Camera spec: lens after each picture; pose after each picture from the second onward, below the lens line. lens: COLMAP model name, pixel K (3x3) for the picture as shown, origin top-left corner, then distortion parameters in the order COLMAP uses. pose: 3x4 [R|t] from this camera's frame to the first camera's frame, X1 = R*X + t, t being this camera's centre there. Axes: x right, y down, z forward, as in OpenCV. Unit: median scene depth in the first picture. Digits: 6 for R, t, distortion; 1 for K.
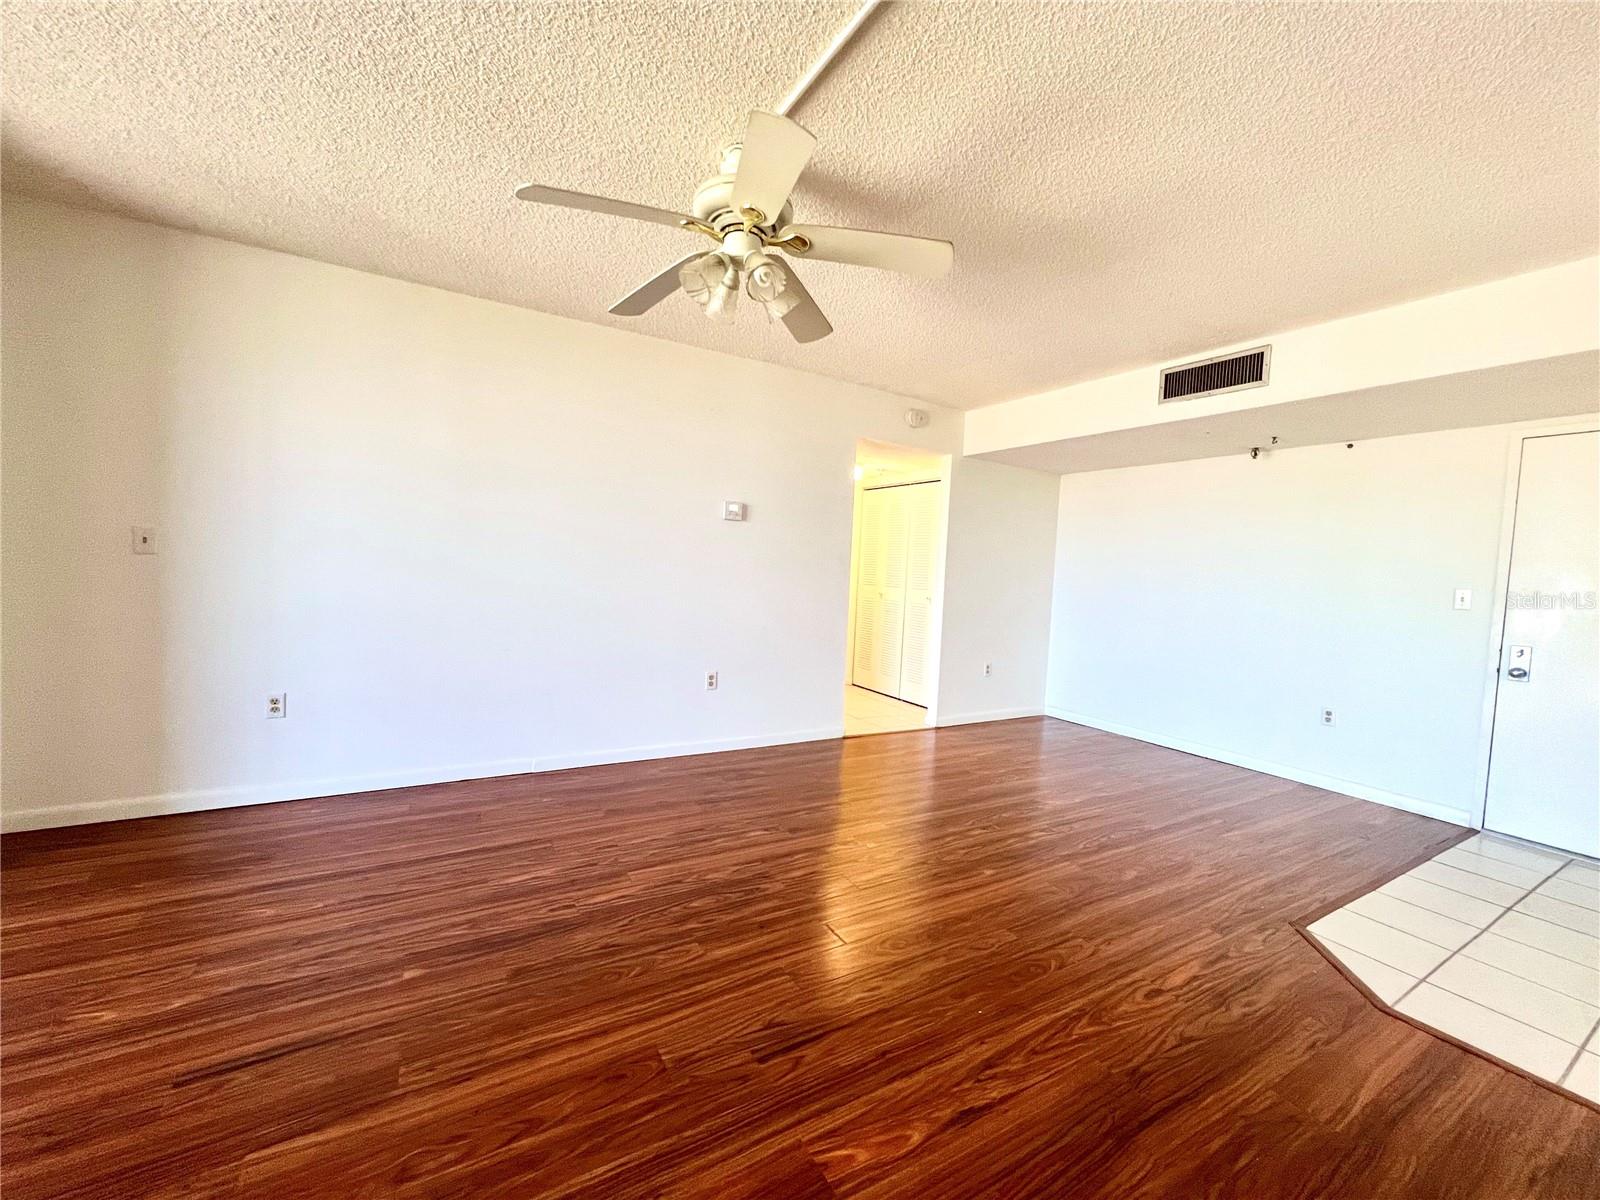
lens RADIAL K [[640.3, 0, 800.0], [0, 640.3, 600.0], [0, 0, 1]] dist [0.000643, -0.000062]
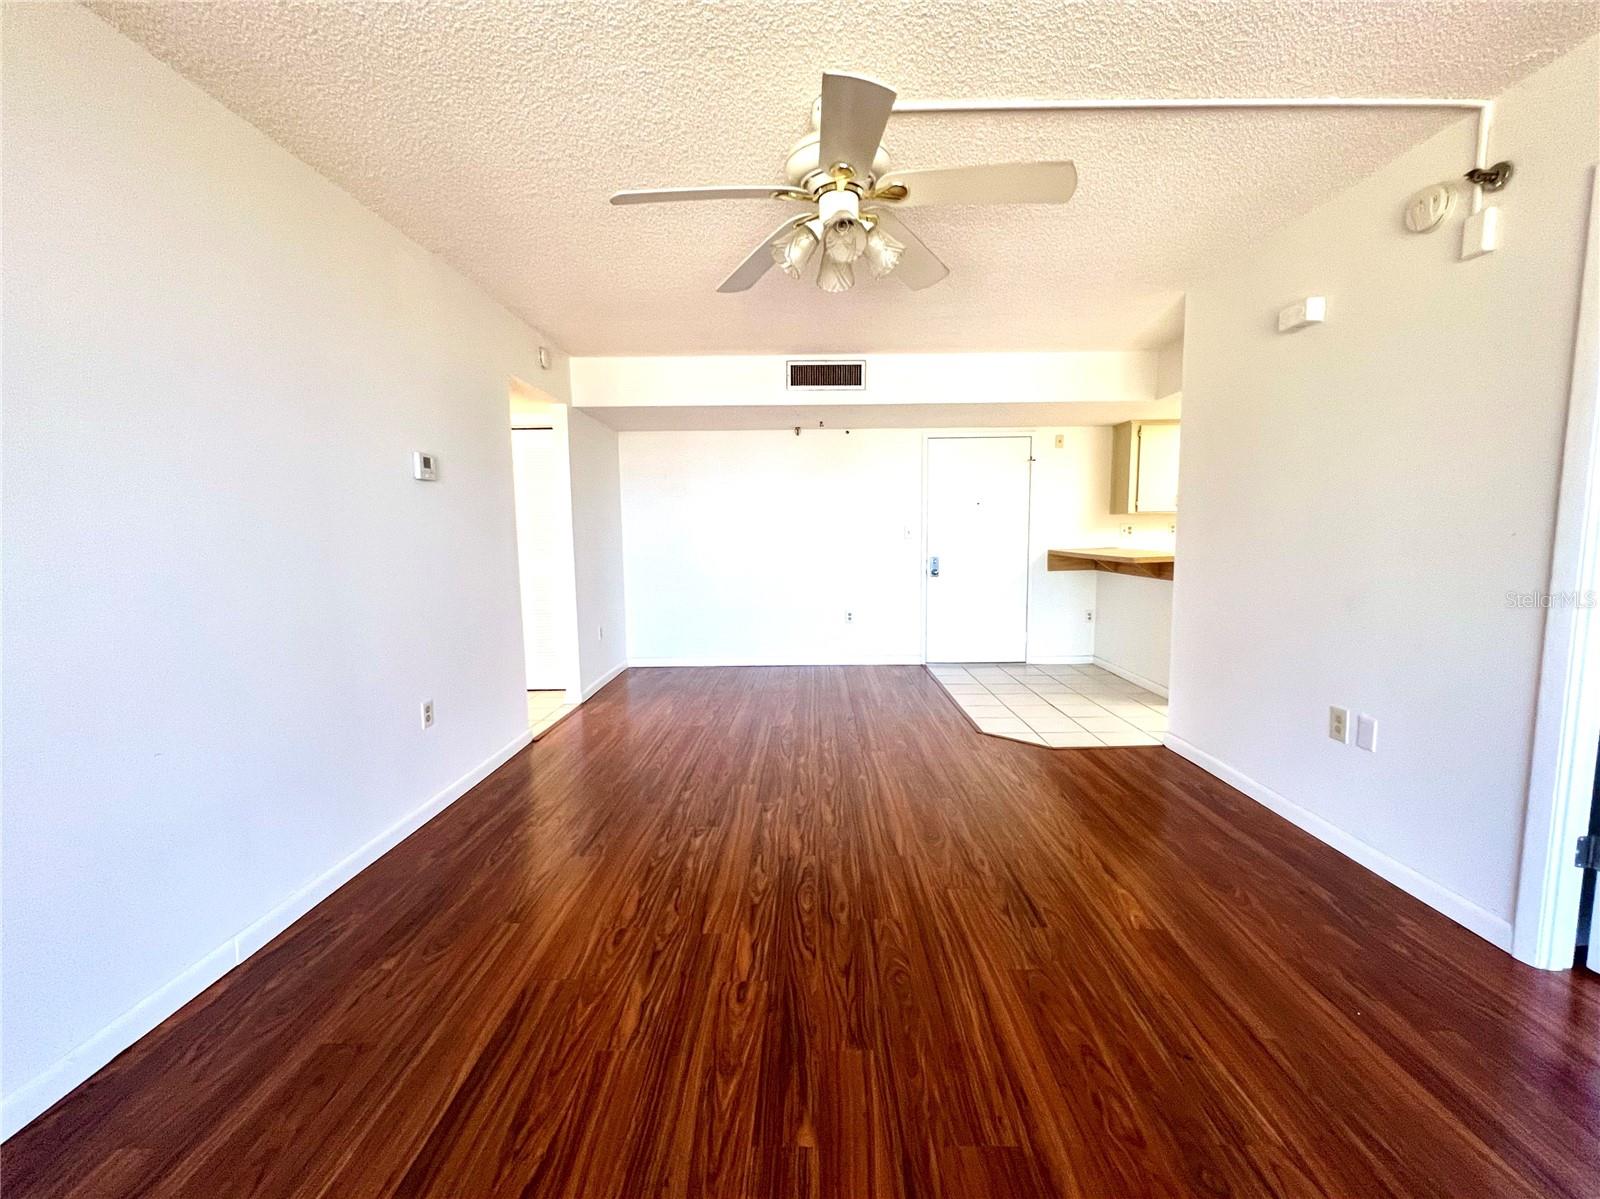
lens RADIAL K [[674.6, 0, 800.0], [0, 674.6, 599.5], [0, 0, 1]] dist [-0.000124, -0.000078]
pose [[0.515186, -0.143828, 0.844924, -0.807084], [0.076386, 0.989601, 0.121880, -0.082864], [-0.853668, 0.001750, 0.520815, 0.414165]]
